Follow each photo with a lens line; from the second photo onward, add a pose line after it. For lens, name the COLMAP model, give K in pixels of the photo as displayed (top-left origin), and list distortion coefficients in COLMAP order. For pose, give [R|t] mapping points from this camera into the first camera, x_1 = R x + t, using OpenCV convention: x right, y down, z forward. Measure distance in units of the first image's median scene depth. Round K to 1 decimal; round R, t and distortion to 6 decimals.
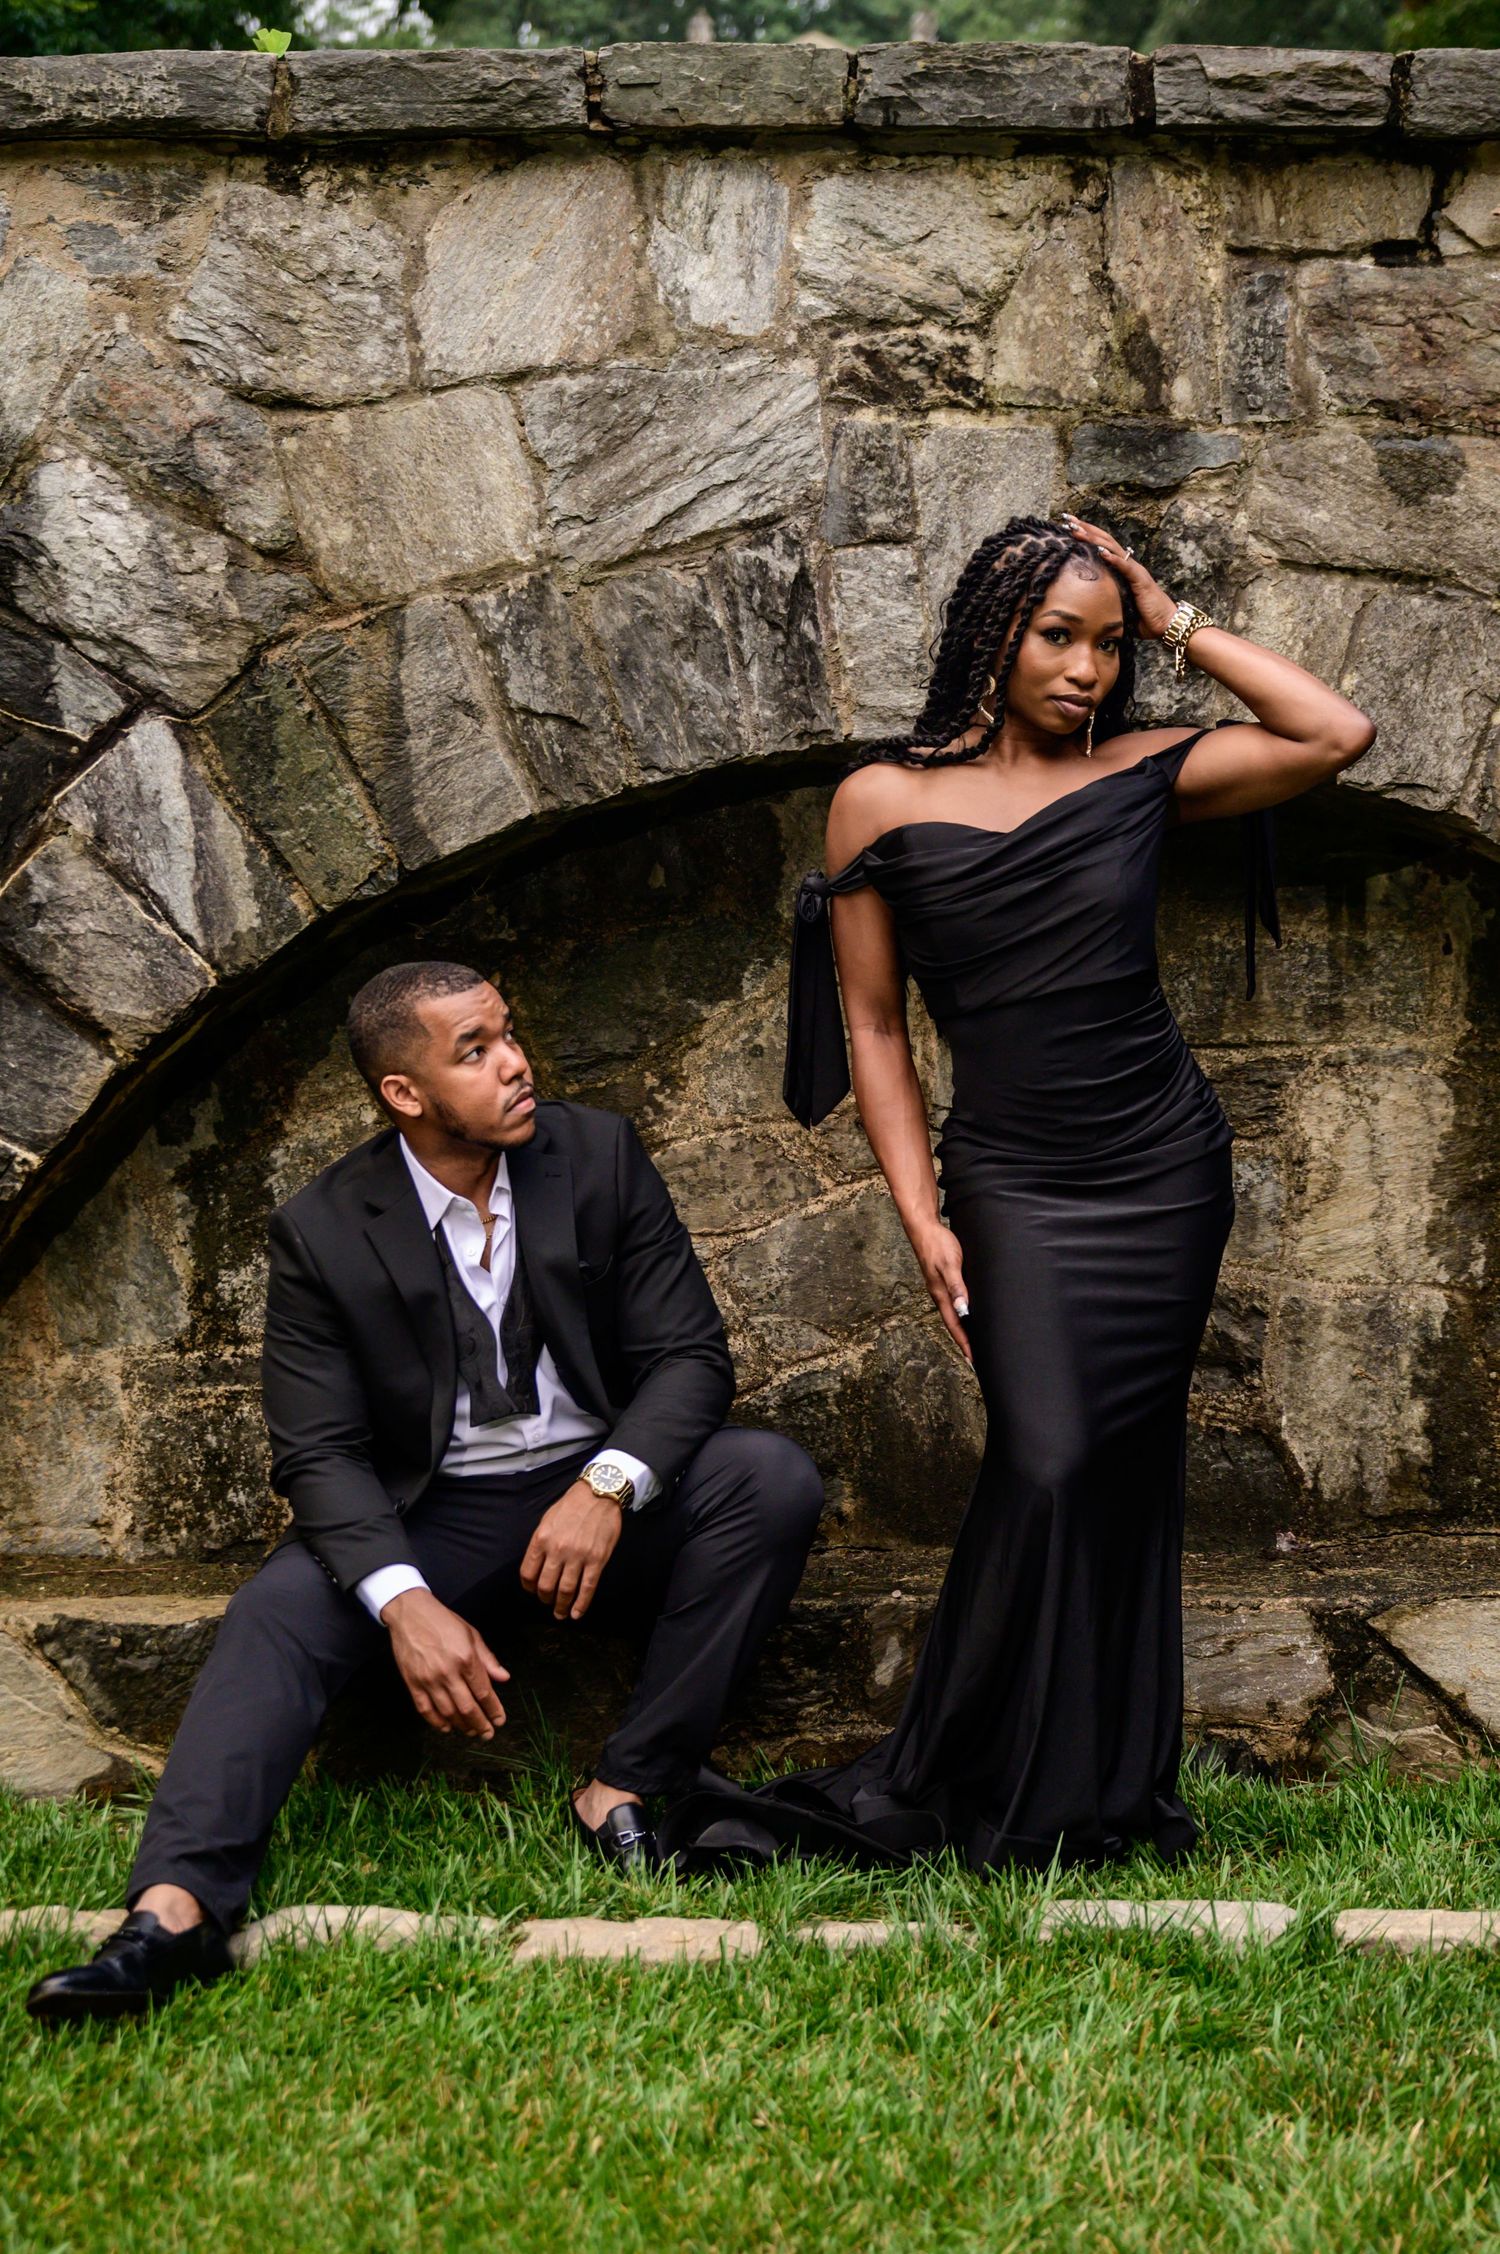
lens RADIAL K [[3377.6, 0, 764.4], [0, 3377.6, 1125.9], [0, 0, 1]] dist [0.003091, 0.017552]
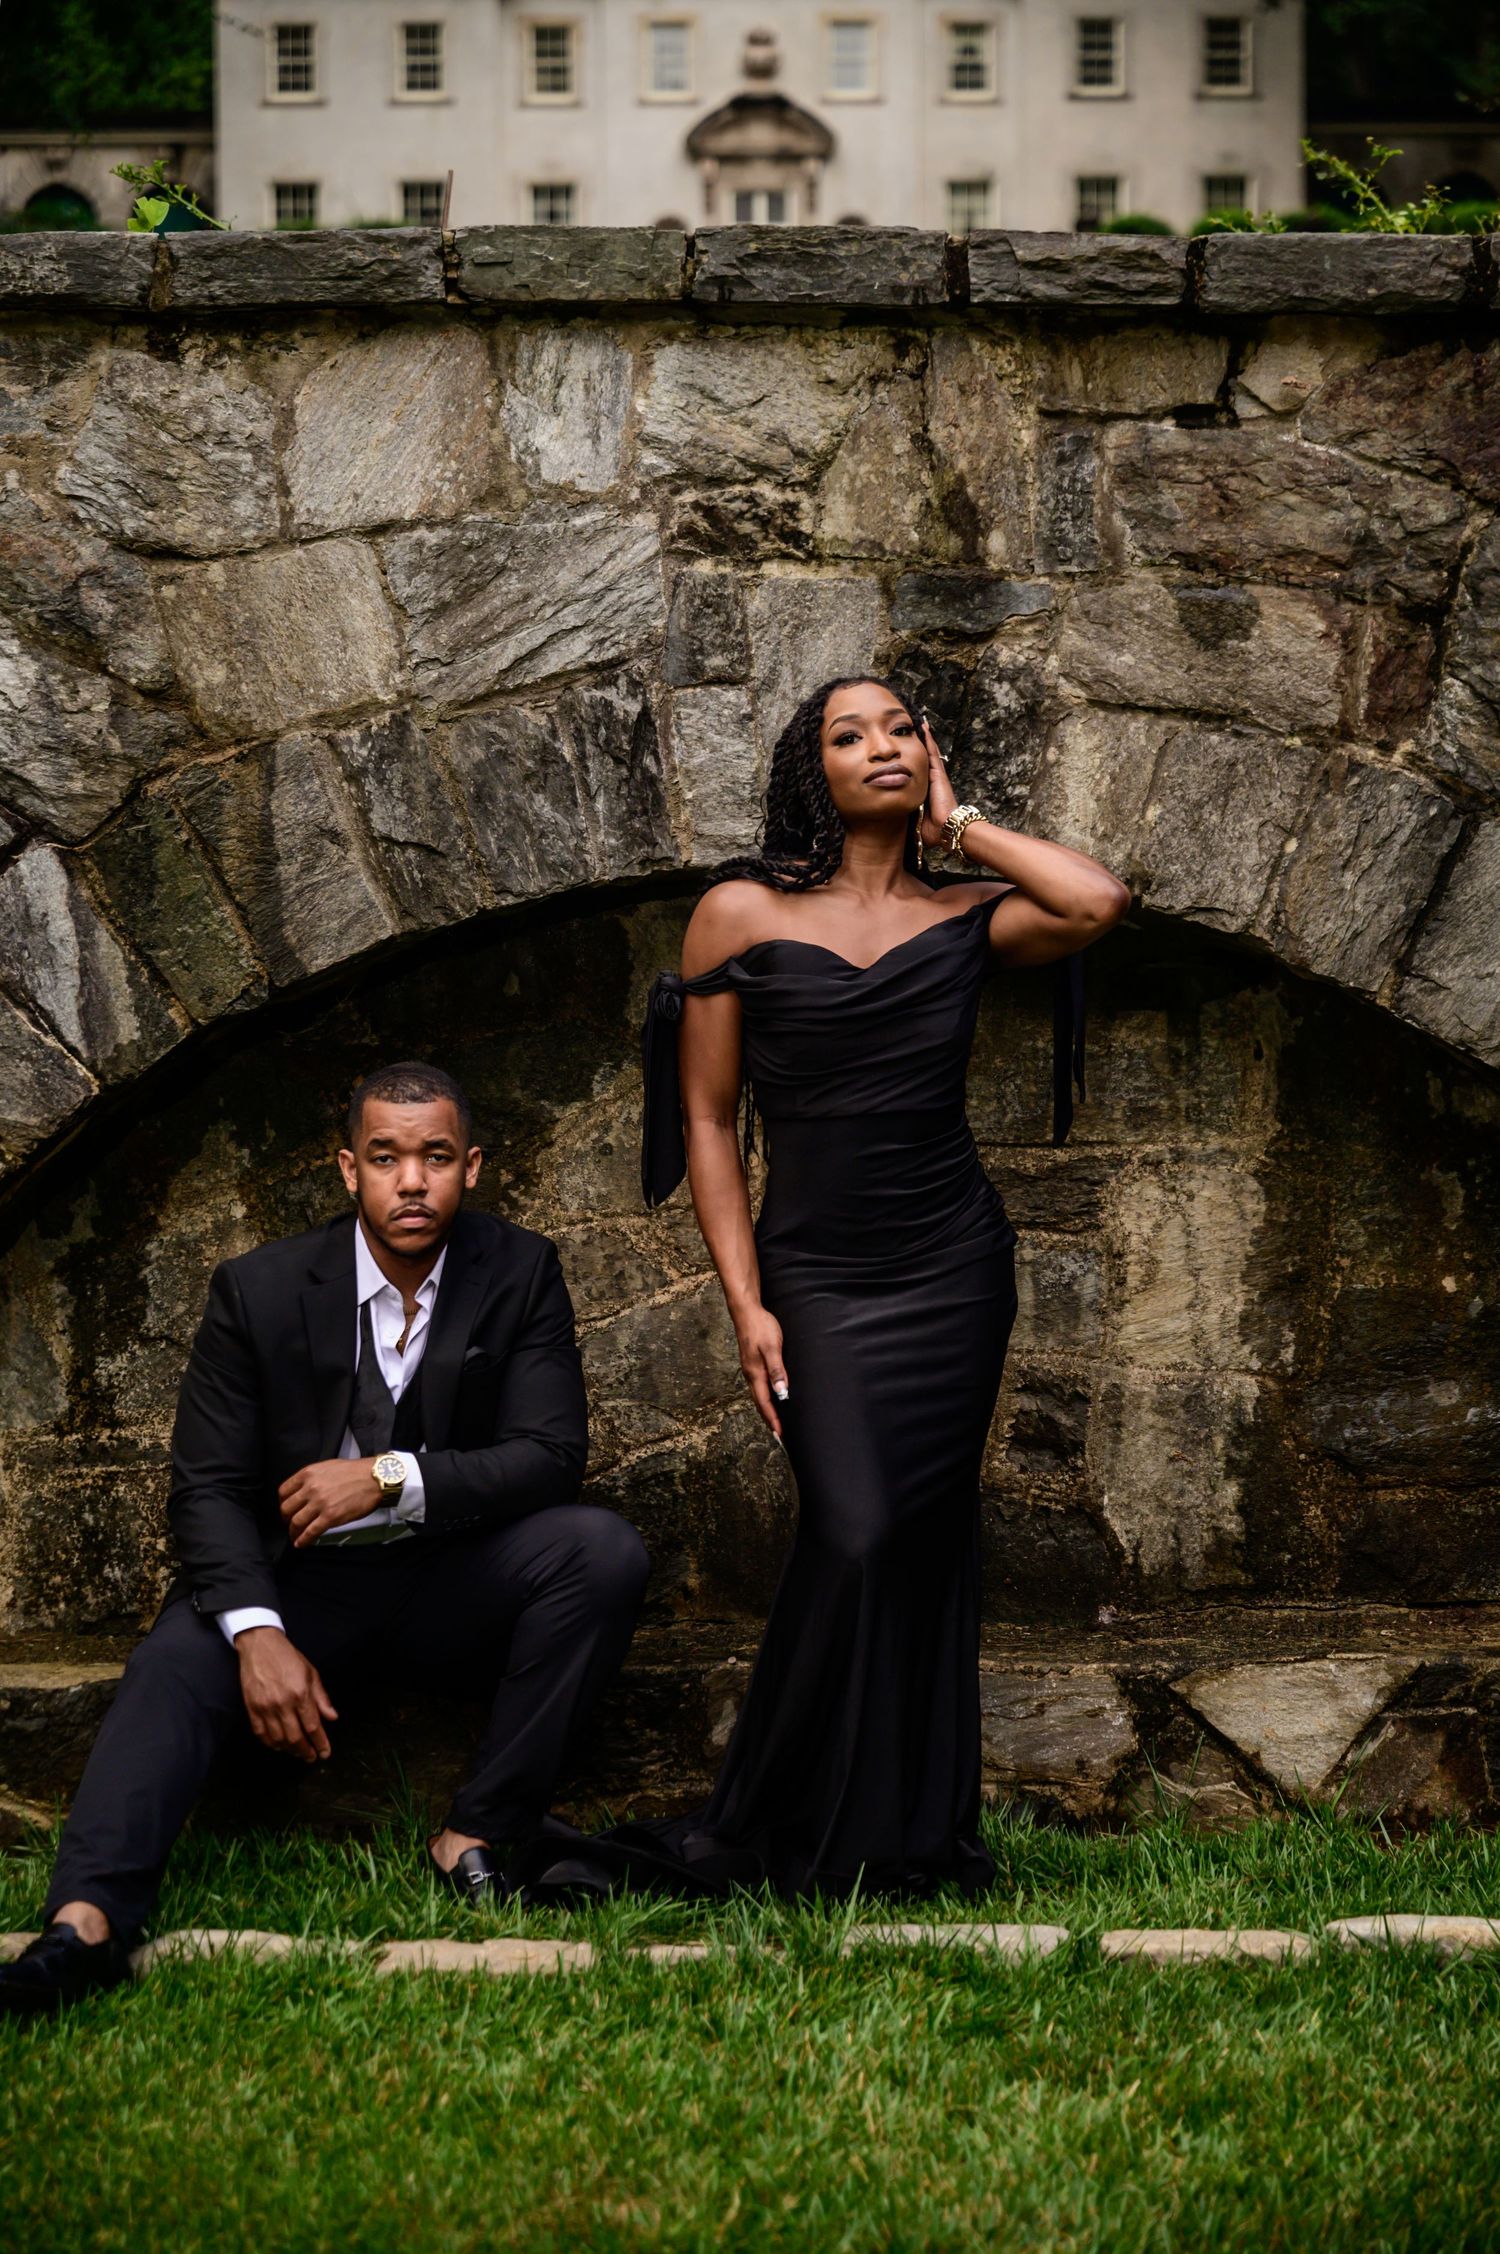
lens RADIAL K [[4369.7, 0, 736.6], [0, 4369.7, 1130.7], [0, 0, 1]] dist [0.015275, -0.023056]
pose [[0.999962, 0.000811, 0.008706, 0.028511], [-0.000800, 0.999999, -0.001286, -0.028351], [-0.008707, 0.001279, 0.999961, -0.393819]]
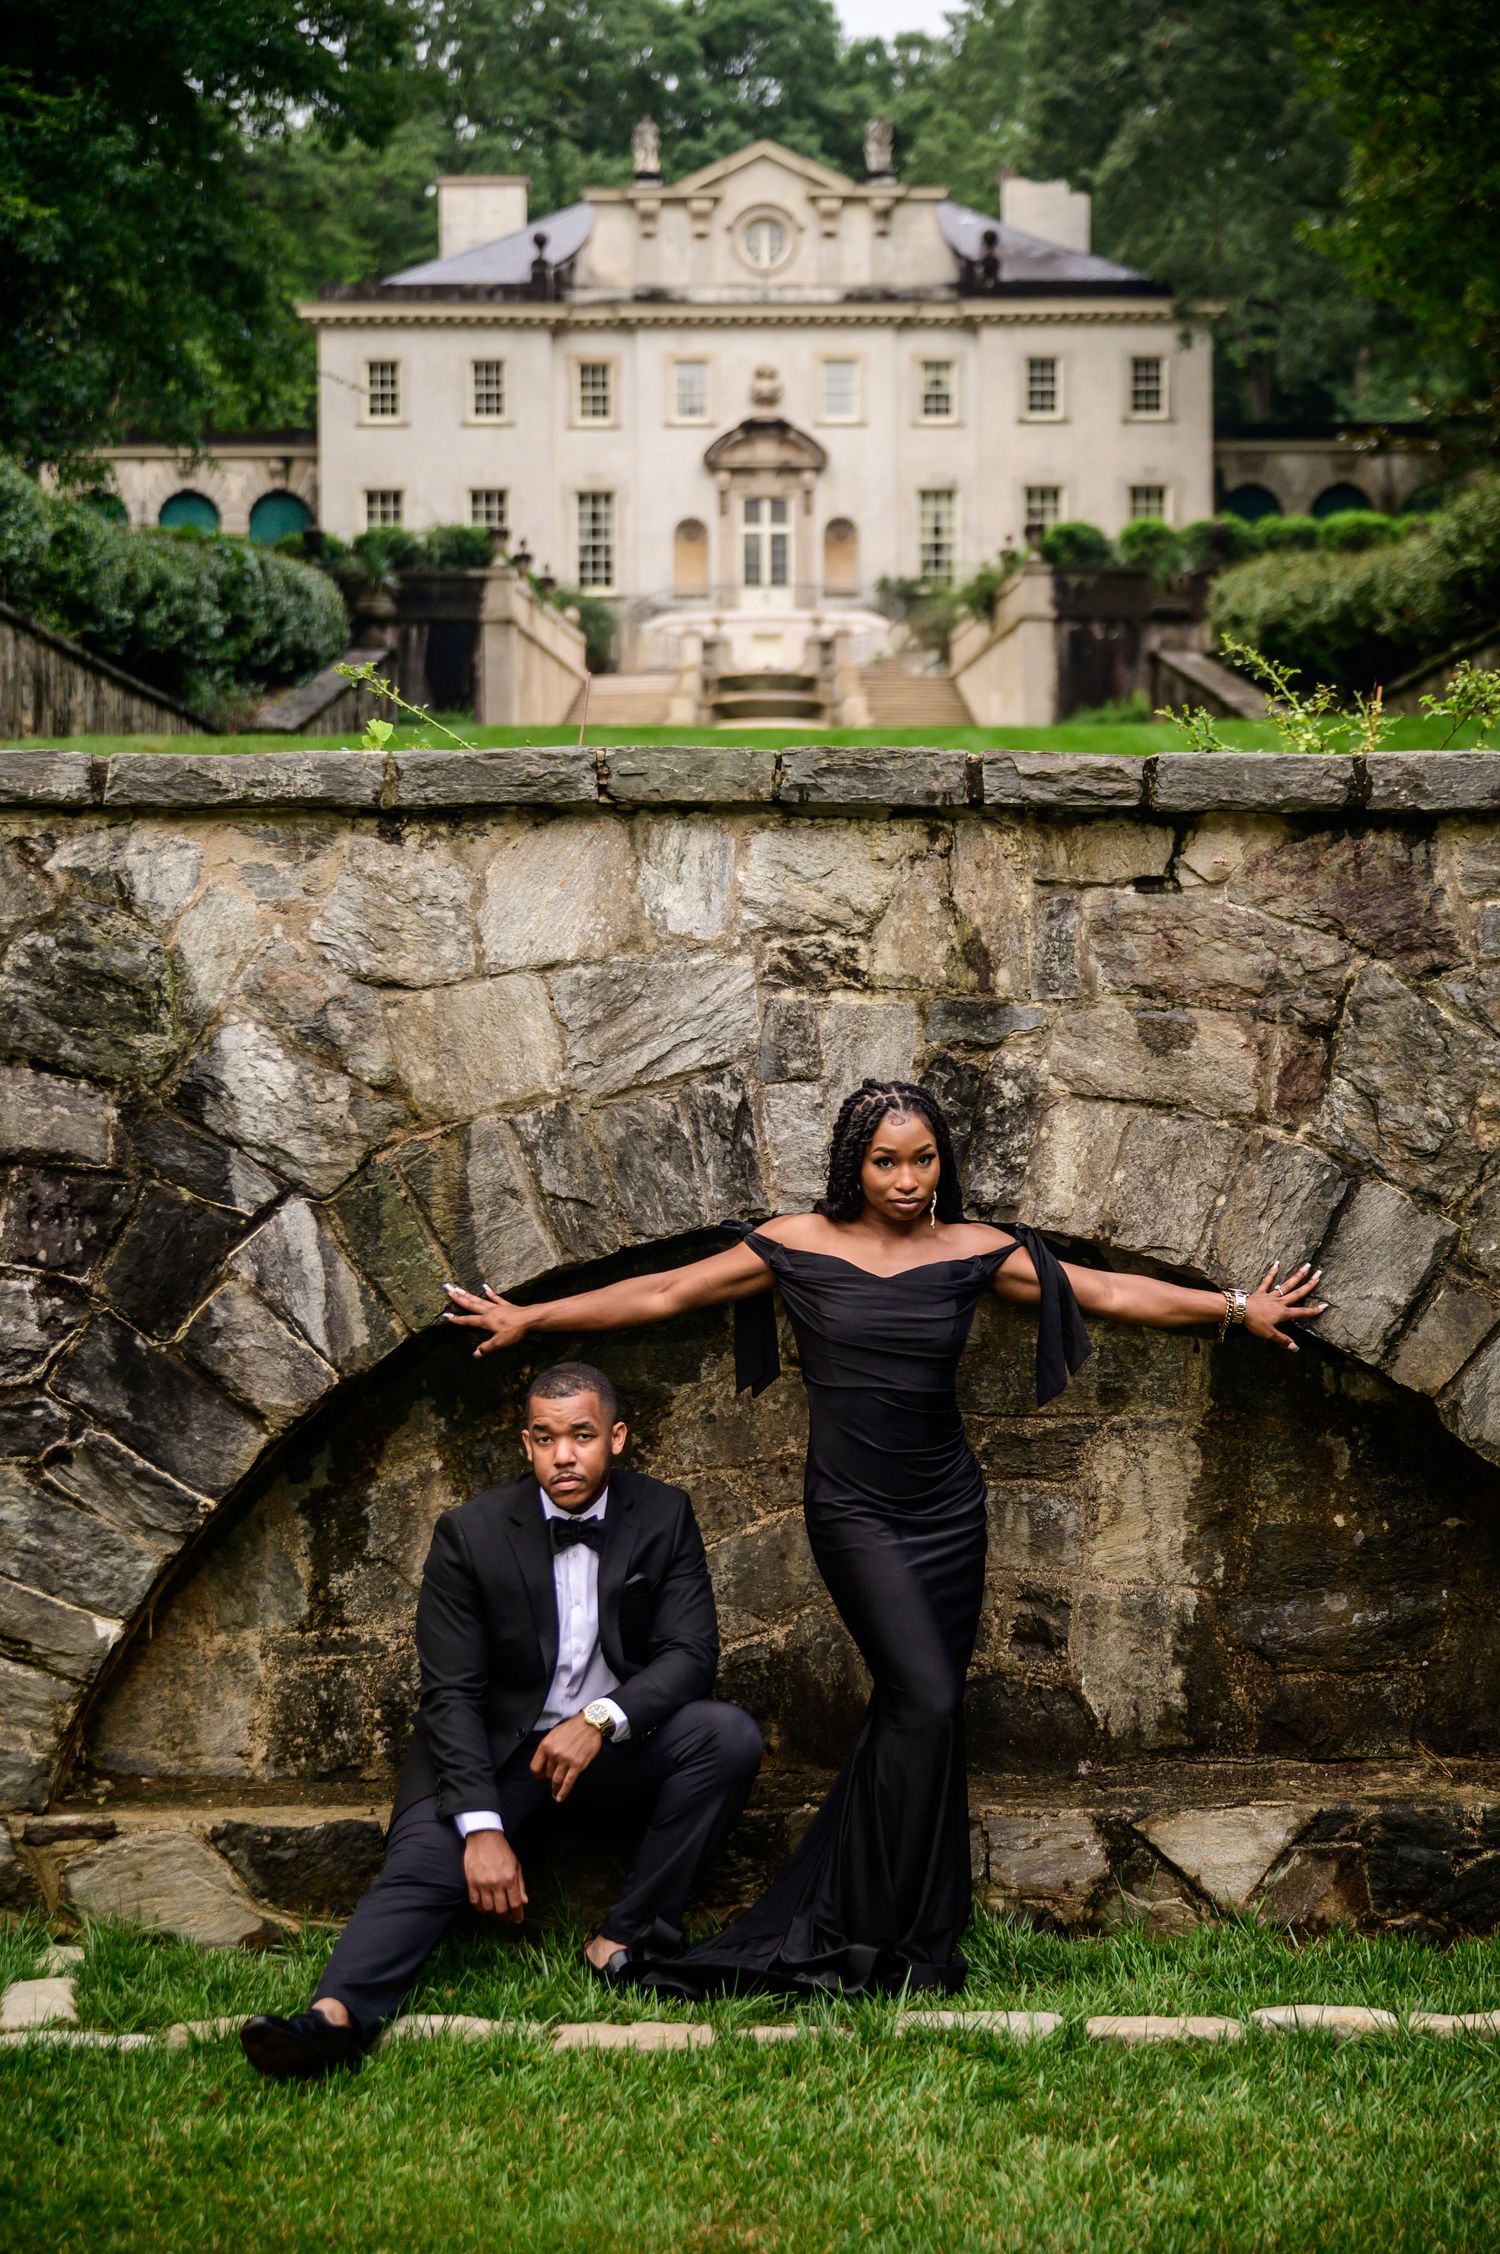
lens RADIAL K [[3643.2, 0, 750.0], [0, 3643.2, 1127.0], [0, 0, 1]] dist [0.000266, 0.048152]
pose [[0.999932, 0.002712, 0.011305, -0.003739], [-0.002285, 0.999292, -0.037566, -0.093662], [-0.011399, 0.037538, 0.999230, -0.571400]]
